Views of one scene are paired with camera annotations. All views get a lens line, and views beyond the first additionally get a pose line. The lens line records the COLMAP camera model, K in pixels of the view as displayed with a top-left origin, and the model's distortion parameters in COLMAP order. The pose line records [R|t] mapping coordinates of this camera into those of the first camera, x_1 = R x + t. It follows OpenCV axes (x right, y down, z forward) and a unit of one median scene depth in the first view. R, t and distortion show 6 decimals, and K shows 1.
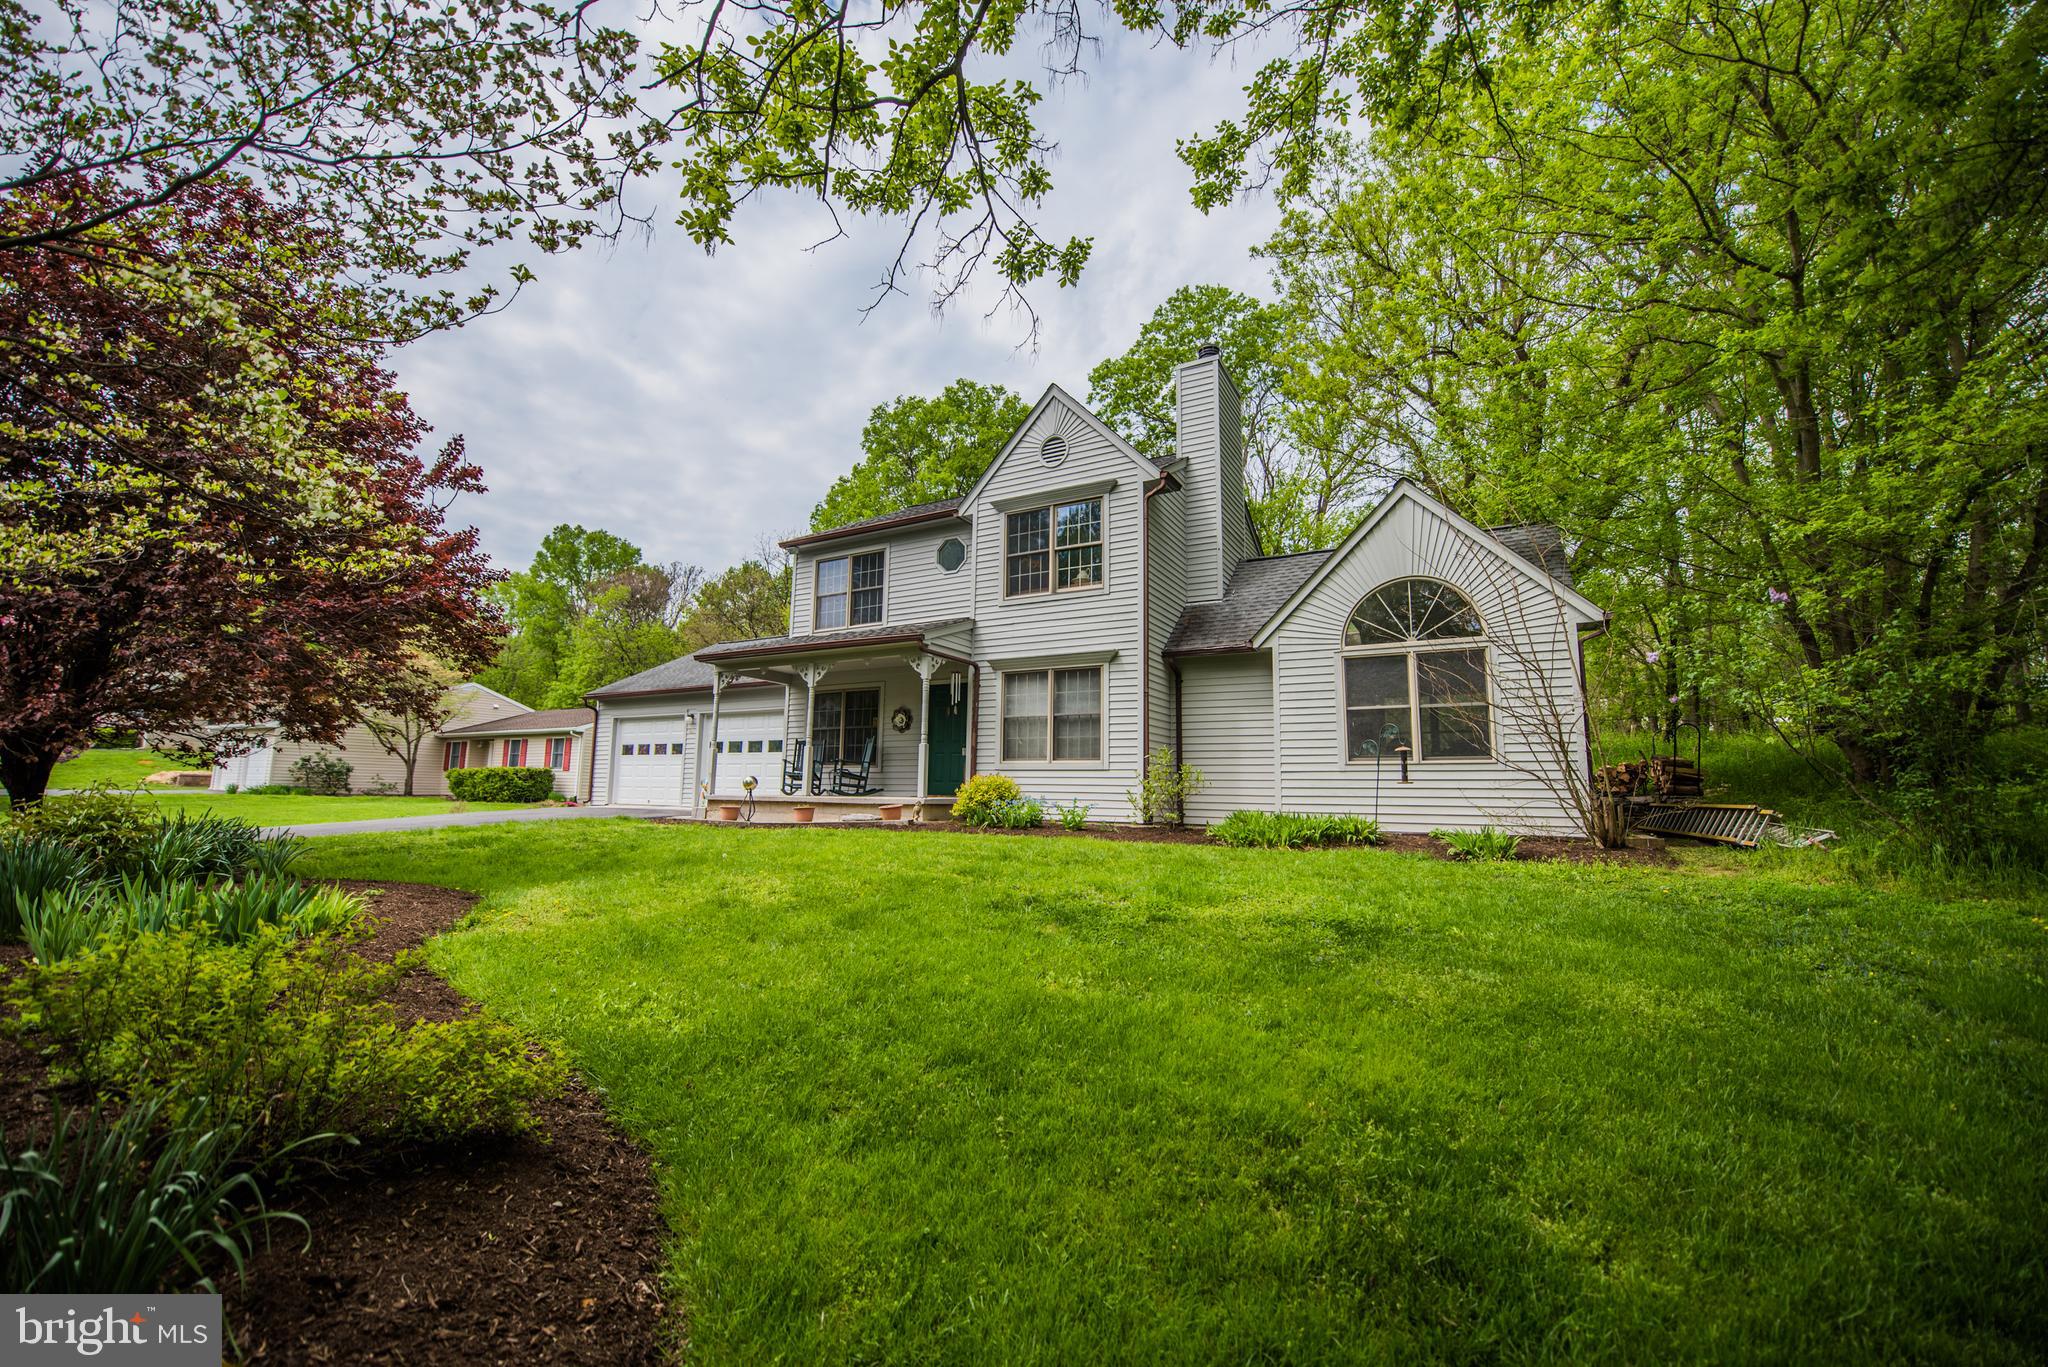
lens RADIAL K [[815.5, 0, 1019.9], [0, 815.5, 684.9], [0, 0, 1]] dist [-0.002032, -0.009508]
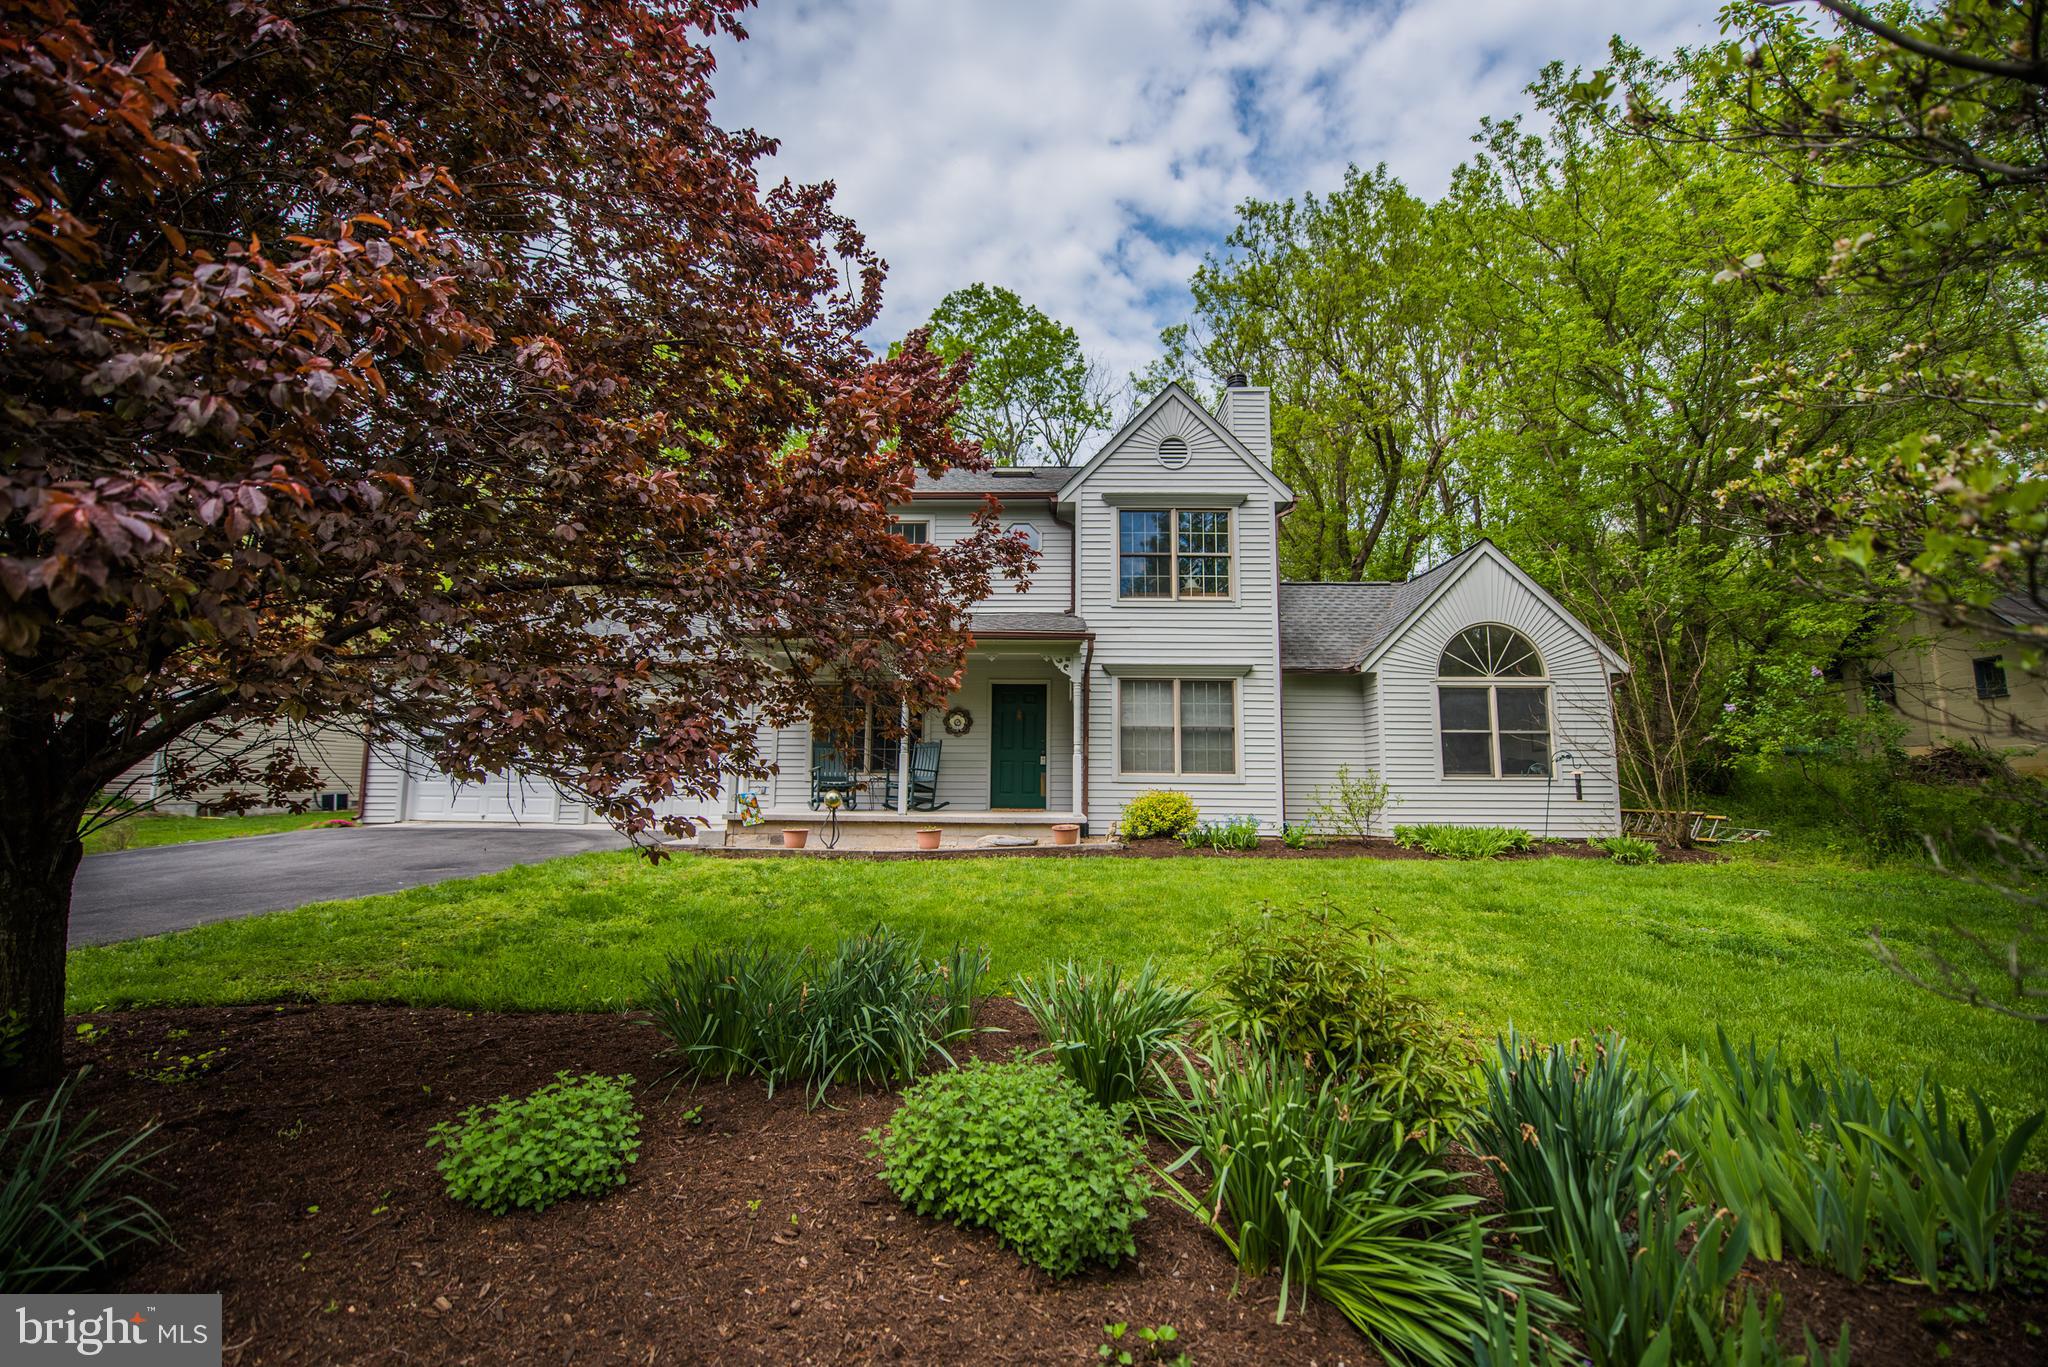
lens RADIAL K [[815.5, 0, 1019.9], [0, 815.5, 684.9], [0, 0, 1]] dist [-0.002032, -0.009508]
pose [[0.873012, 0.046453, 0.485481, -0.611298], [-0.058873, 0.998212, 0.010354, -0.011502], [-0.484132, -0.037621, 0.874186, 0.249867]]
